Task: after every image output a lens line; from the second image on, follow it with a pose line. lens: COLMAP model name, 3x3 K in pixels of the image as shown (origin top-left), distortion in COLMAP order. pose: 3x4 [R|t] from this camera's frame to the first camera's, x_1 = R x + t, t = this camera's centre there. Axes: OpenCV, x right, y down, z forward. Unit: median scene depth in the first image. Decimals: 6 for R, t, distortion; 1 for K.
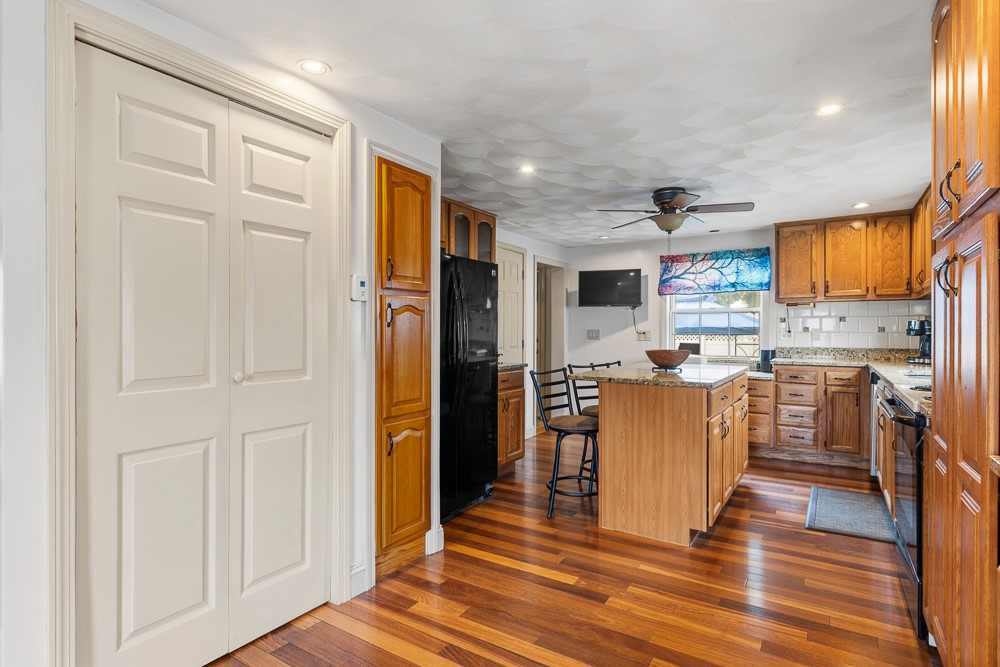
lens RADIAL K [[521.5, 0, 541.1], [0, 521.5, 331.6], [0, 0, 1]] dist [-0.002053, -0.000266]
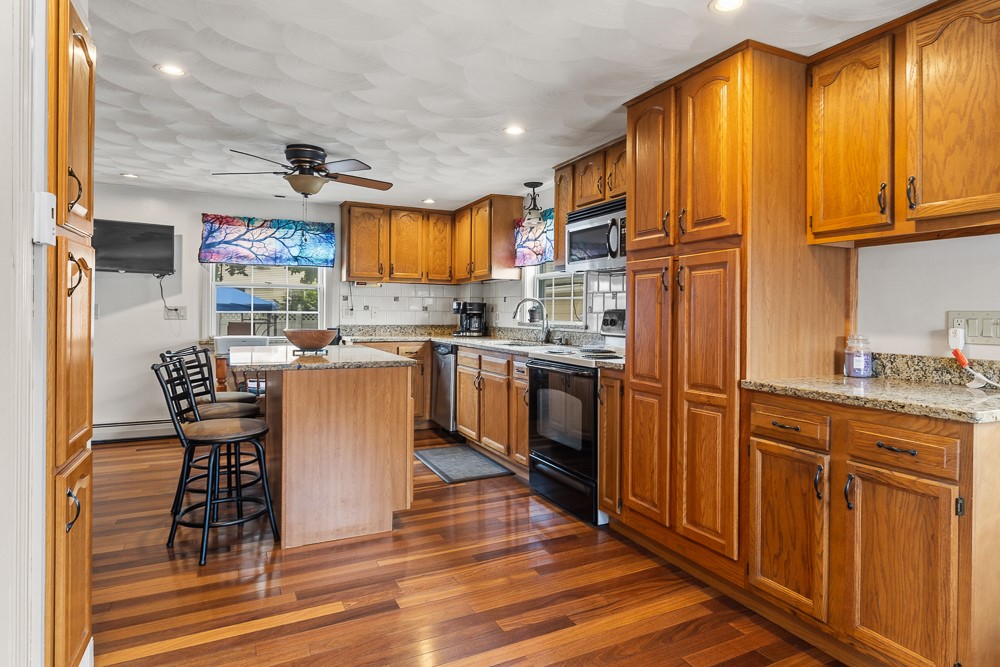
lens RADIAL K [[547.0, 0, 548.9], [0, 547.0, 314.3], [0, 0, 1]] dist [-0.001858, -0.000574]
pose [[0.507357, 0.001976, 0.861734, -0.263889], [-0.009966, 0.999944, 0.003575, 0.001455], [-0.861679, -0.010402, 0.507348, 0.137237]]
